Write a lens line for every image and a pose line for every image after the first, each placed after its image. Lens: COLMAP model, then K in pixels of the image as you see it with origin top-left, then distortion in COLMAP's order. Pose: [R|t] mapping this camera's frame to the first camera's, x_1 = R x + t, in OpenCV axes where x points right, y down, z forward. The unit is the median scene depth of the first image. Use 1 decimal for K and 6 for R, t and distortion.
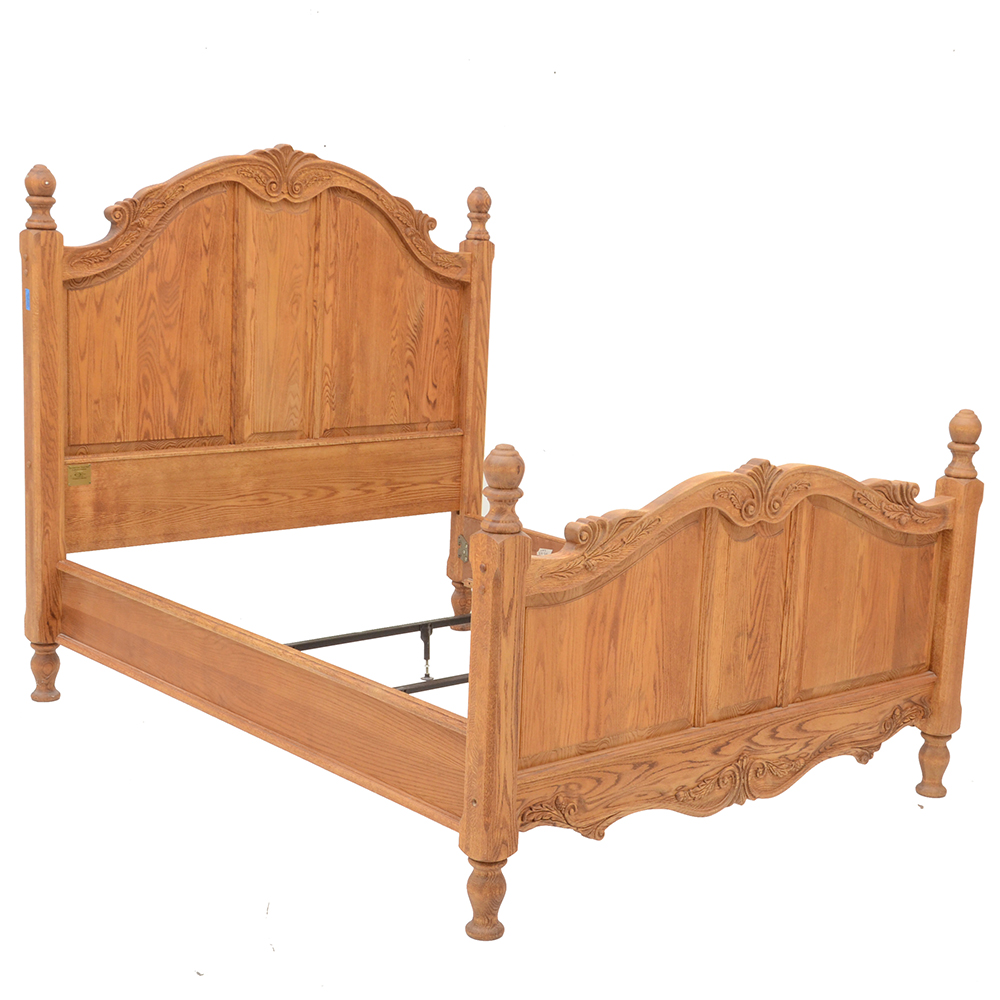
lens RADIAL K [[1745.2, 0, 500.0], [0, 1745.2, 500.0], [0, 0, 1]] dist [0.324315, 0.049821]
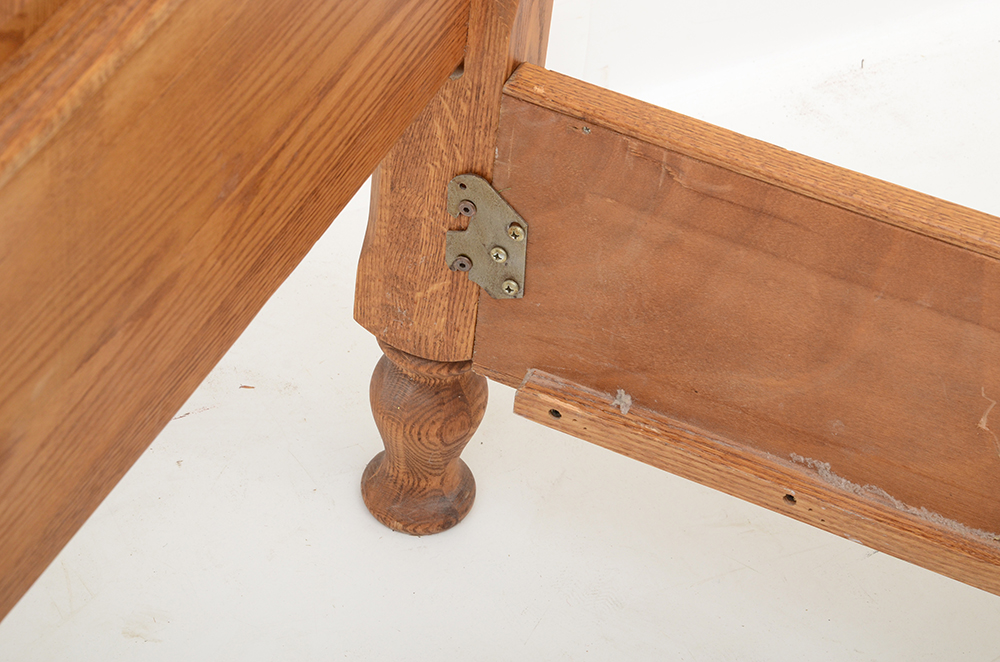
lens RADIAL K [[2771.1, 0, 500.0], [0, 2771.1, 331.0], [0, 0, 1]] dist [0.874185, 0.047195]
pose [[0.898356, -0.262244, 0.352398, -0.142115], [0.030383, 0.837415, 0.545723, -0.140412], [-0.438215, -0.479547, 0.760265, 0.859932]]
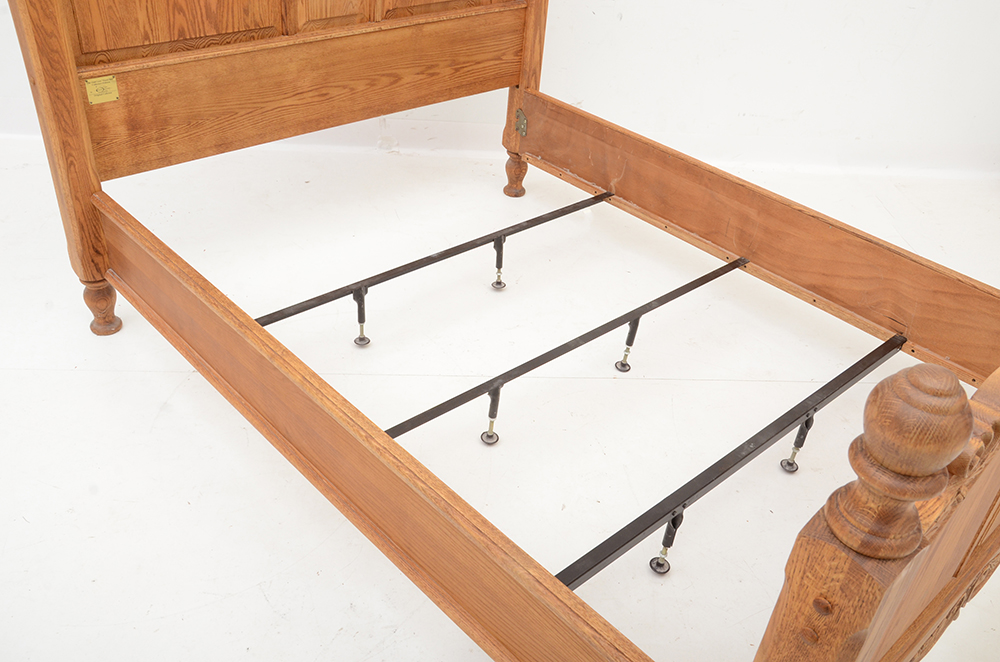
lens RADIAL K [[901.4, 0, 500.0], [0, 901.4, 331.0], [0, 0, 1]] dist [-0.073652, 0.192507]
pose [[0.998413, 0.004250, 0.056156, -0.069773], [-0.026224, 0.917531, 0.396799, -0.076424], [-0.049839, -0.397641, 0.916186, 0.527783]]
